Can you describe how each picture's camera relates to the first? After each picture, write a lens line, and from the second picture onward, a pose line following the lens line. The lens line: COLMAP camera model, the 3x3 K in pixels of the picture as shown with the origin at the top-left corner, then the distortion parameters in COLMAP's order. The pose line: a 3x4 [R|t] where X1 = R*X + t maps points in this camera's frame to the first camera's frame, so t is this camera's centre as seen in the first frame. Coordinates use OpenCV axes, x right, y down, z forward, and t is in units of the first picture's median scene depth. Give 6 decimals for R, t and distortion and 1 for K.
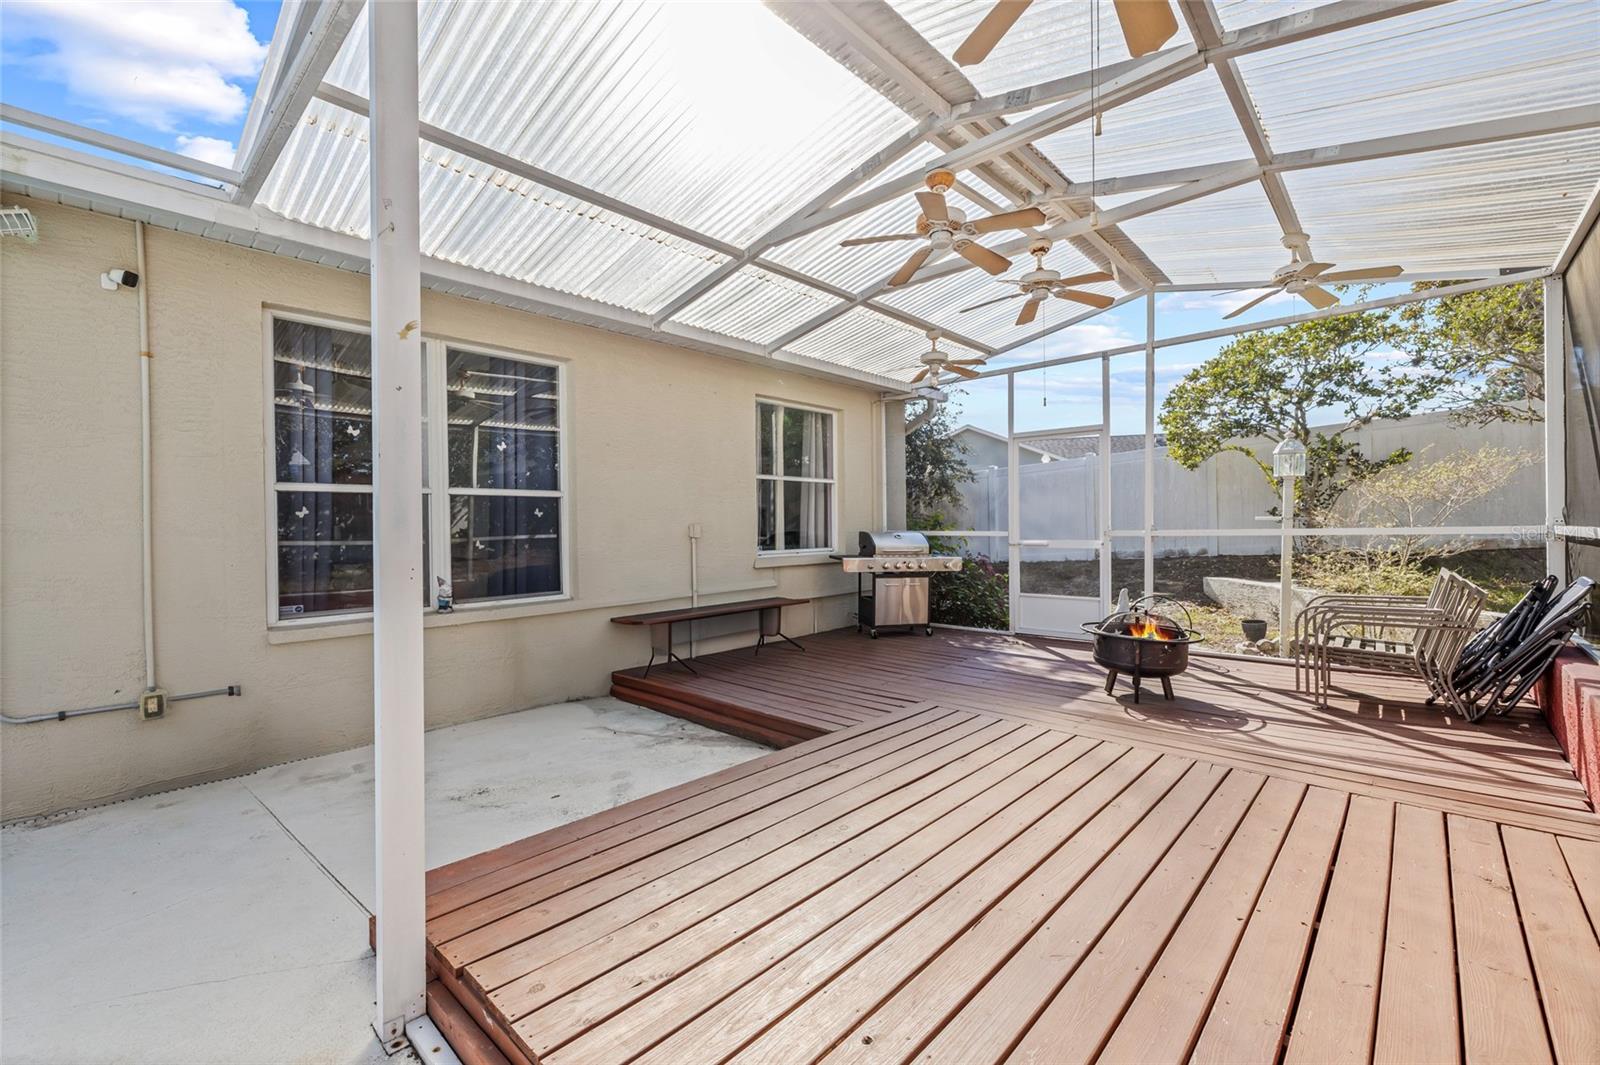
lens RADIAL K [[670.6, 0, 800.0], [0, 670.6, 532.5], [0, 0, 1]] dist [0.000110, 0.000191]
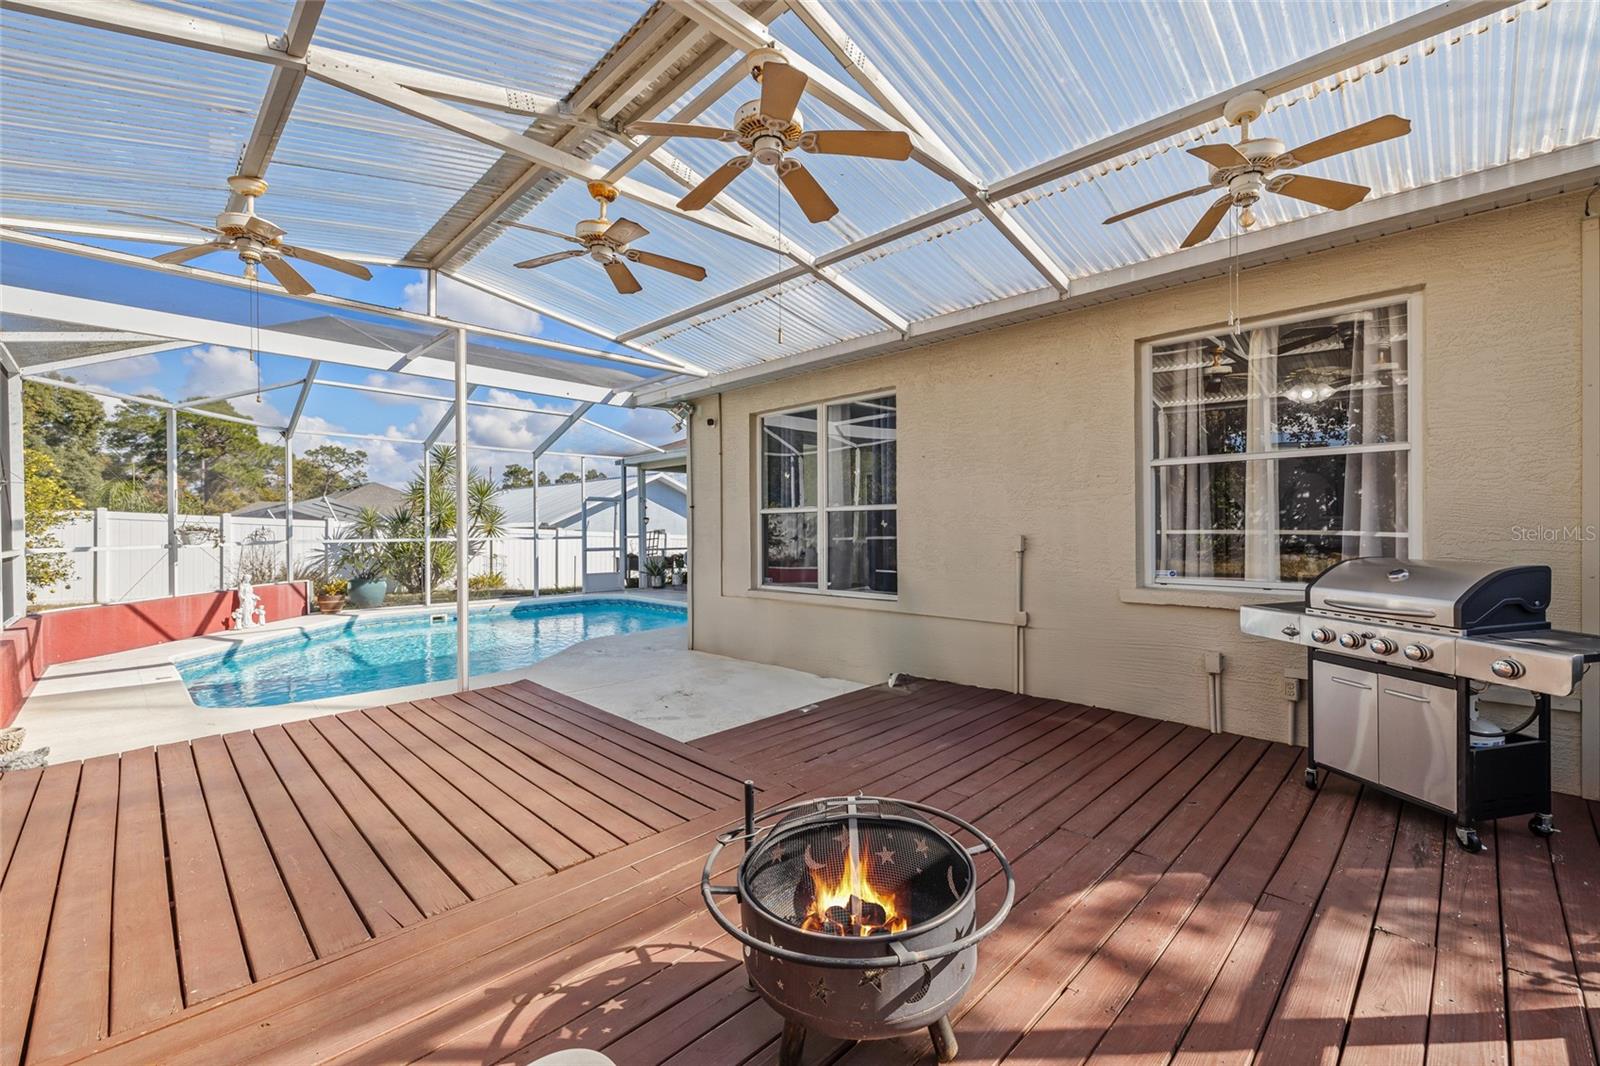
lens RADIAL K [[670.6, 0, 800.0], [0, 670.6, 533.0], [0, 0, 1]] dist [0.000110, 0.000191]
pose [[-0.040561, 0.022954, -0.998913, 1.037123], [-0.001447, 0.999734, 0.023032, -0.051905], [0.999176, 0.002379, -0.040517, 1.172874]]
